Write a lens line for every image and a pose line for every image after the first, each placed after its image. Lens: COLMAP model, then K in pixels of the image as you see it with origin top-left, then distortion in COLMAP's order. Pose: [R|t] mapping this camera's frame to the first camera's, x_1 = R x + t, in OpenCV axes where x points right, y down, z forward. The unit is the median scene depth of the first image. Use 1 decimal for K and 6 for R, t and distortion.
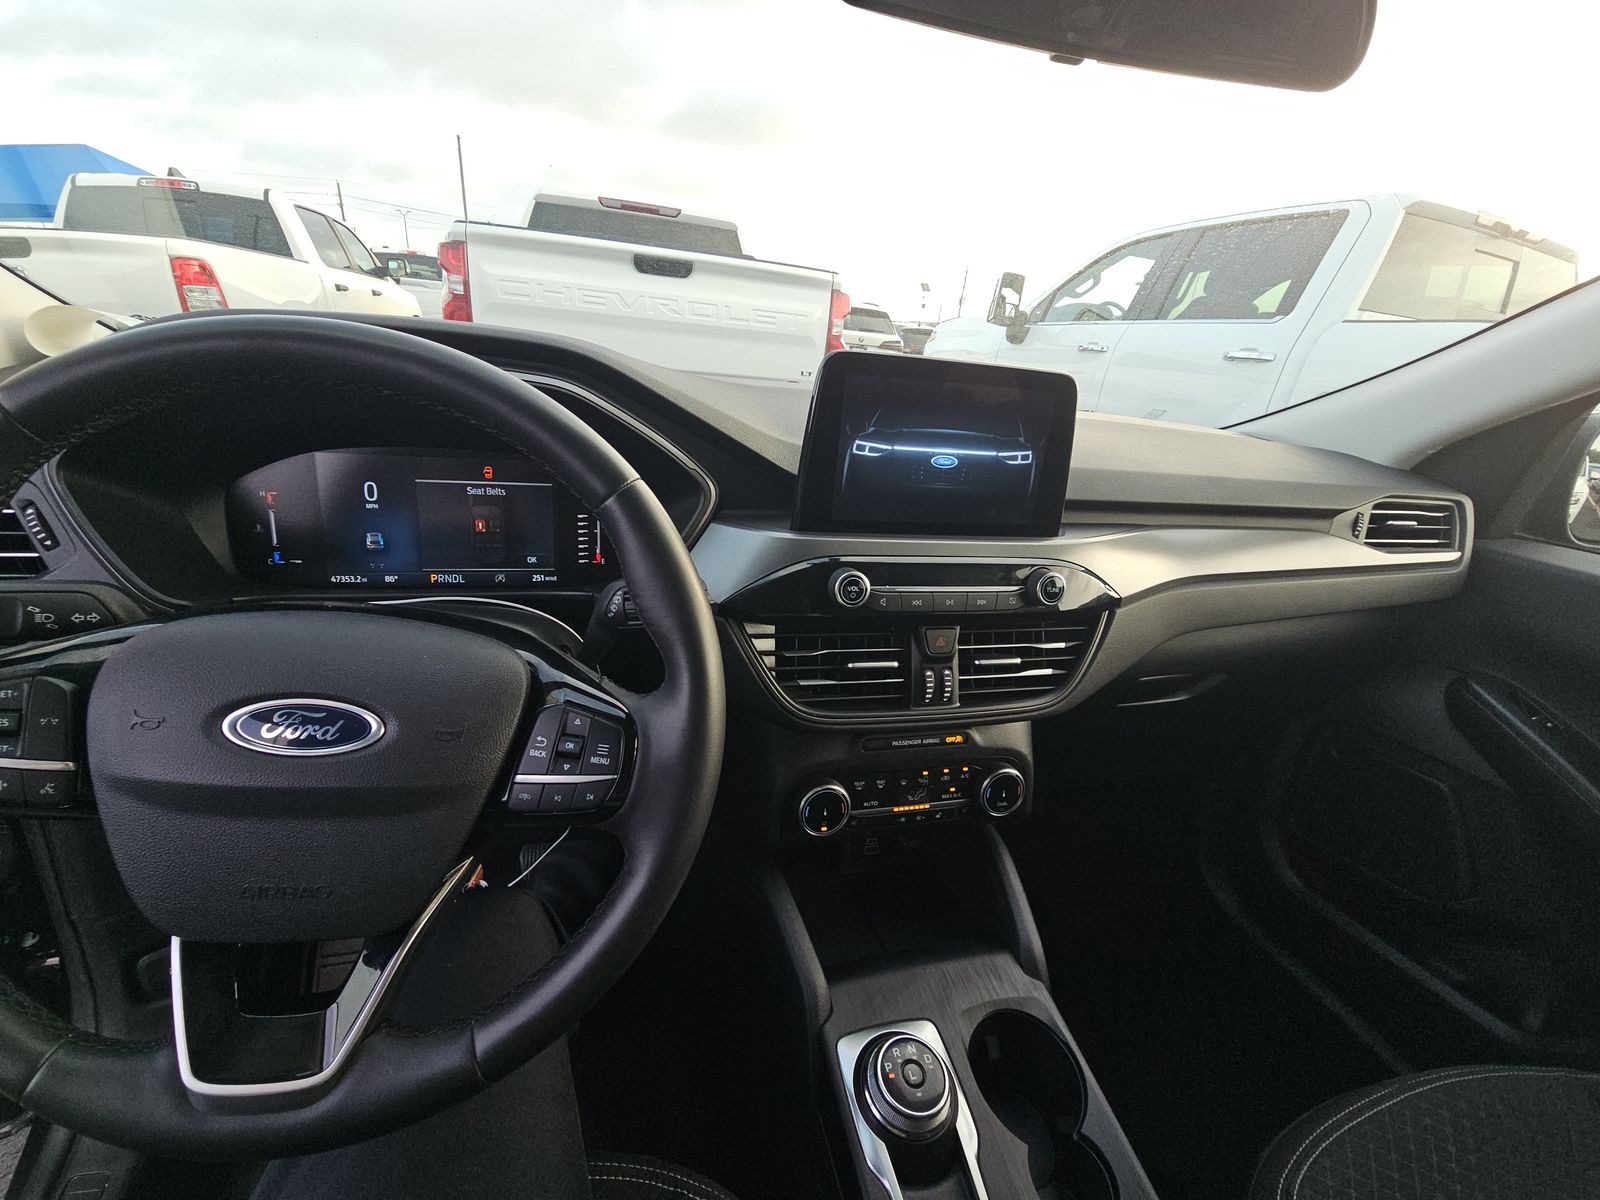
lens RADIAL K [[668.5, 0, 796.3], [0, 668.5, 591.7], [0, 0, 1]] dist [-0.001104, -0.000554]
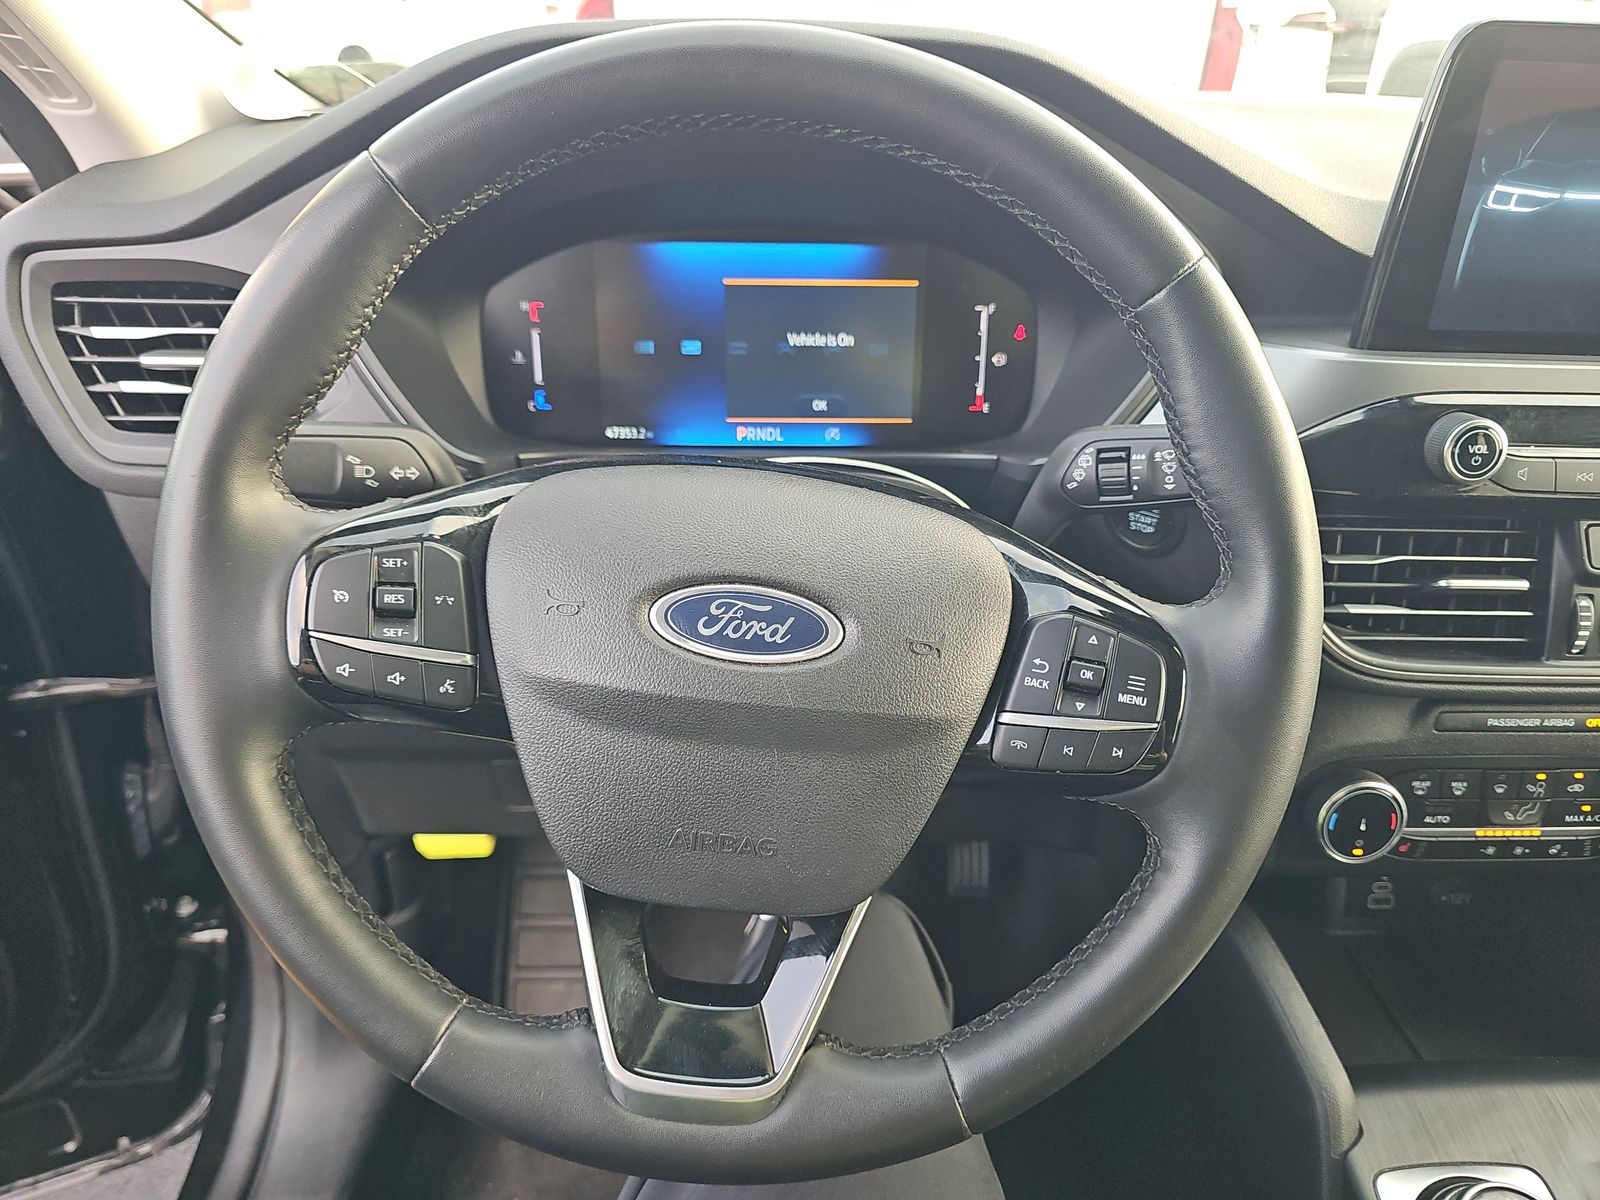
lens RADIAL K [[1114.6, 0, 798.2], [0, 1114.6, 613.0], [0, 0, 1]] dist [0.033849, -0.049443]
pose [[0.971984, 0.040857, -0.231468, -0.246834], [-0.014327, 0.993244, 0.115158, 0.031892], [0.234610, -0.108616, 0.966003, -0.087349]]
